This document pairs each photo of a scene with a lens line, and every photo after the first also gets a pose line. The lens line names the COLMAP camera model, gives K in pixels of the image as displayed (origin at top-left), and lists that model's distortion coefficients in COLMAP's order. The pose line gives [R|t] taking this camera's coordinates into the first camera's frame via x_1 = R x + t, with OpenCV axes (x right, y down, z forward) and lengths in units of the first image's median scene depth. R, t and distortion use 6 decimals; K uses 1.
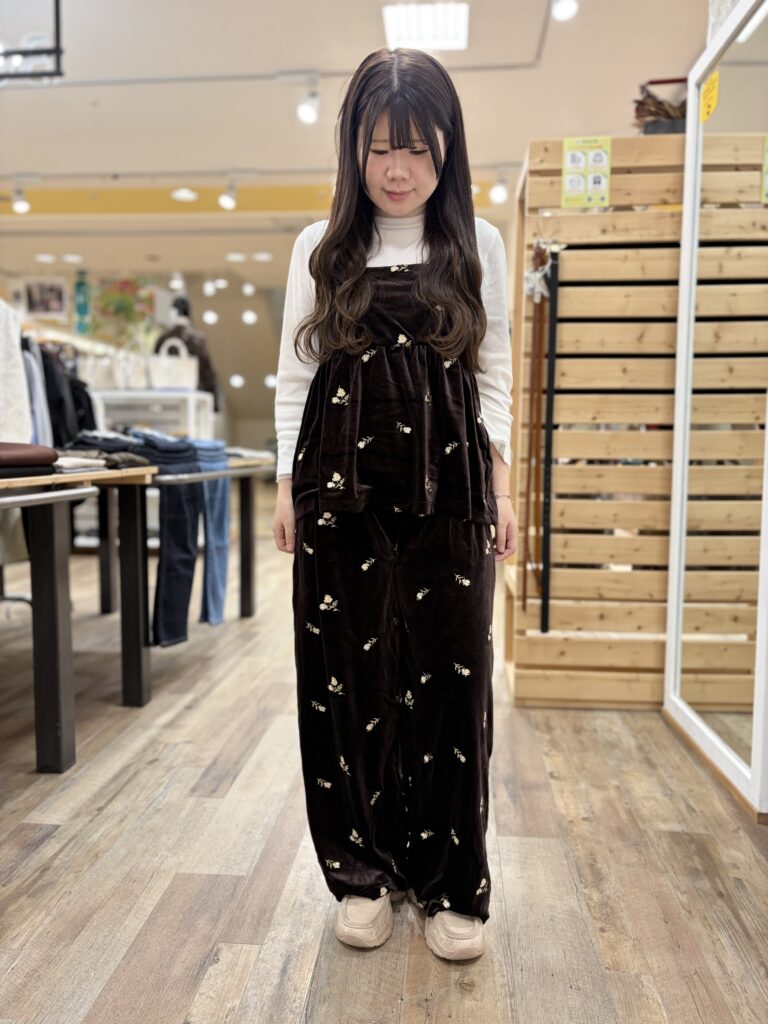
lens RADIAL K [[769.8, 0, 380.7], [0, 769.8, 511.7], [0, 0, 1]] dist [0.027045, -0.030342]
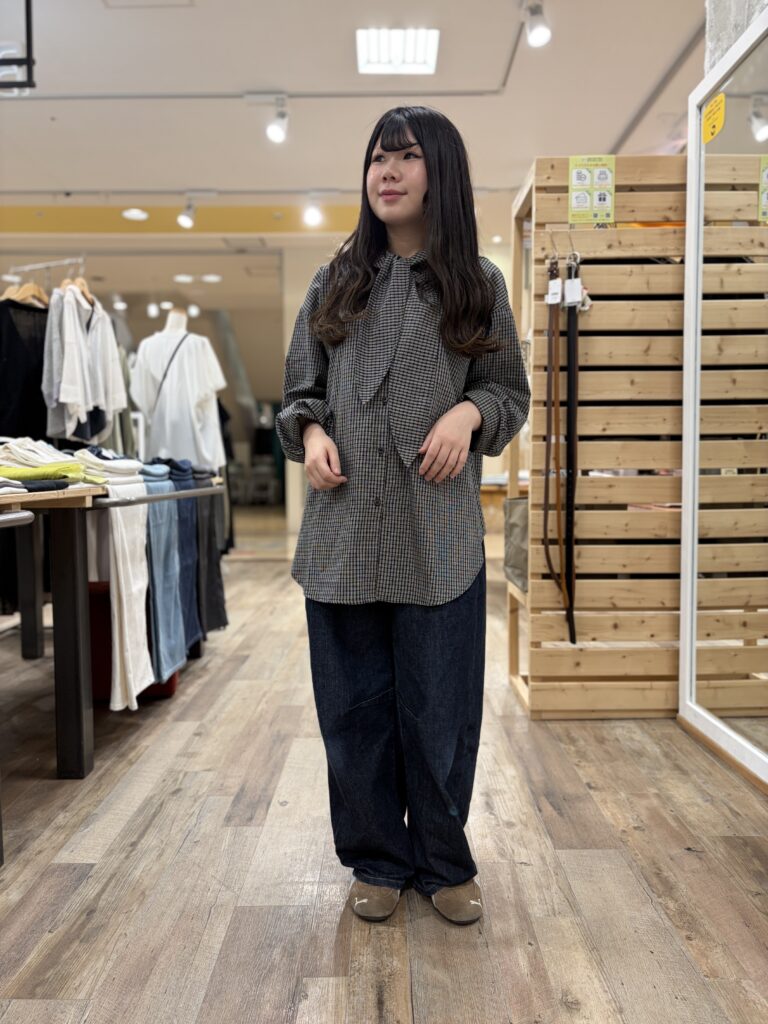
lens RADIAL K [[769.8, 0, 384.1], [0, 769.8, 511.8], [0, 0, 1]] dist [0.027045, -0.030342]
pose [[0.996312, -0.017708, 0.083961, -0.102144], [0.020167, 0.999390, -0.028528, 0.010125], [-0.083404, 0.030116, 0.996061, 0.019170]]
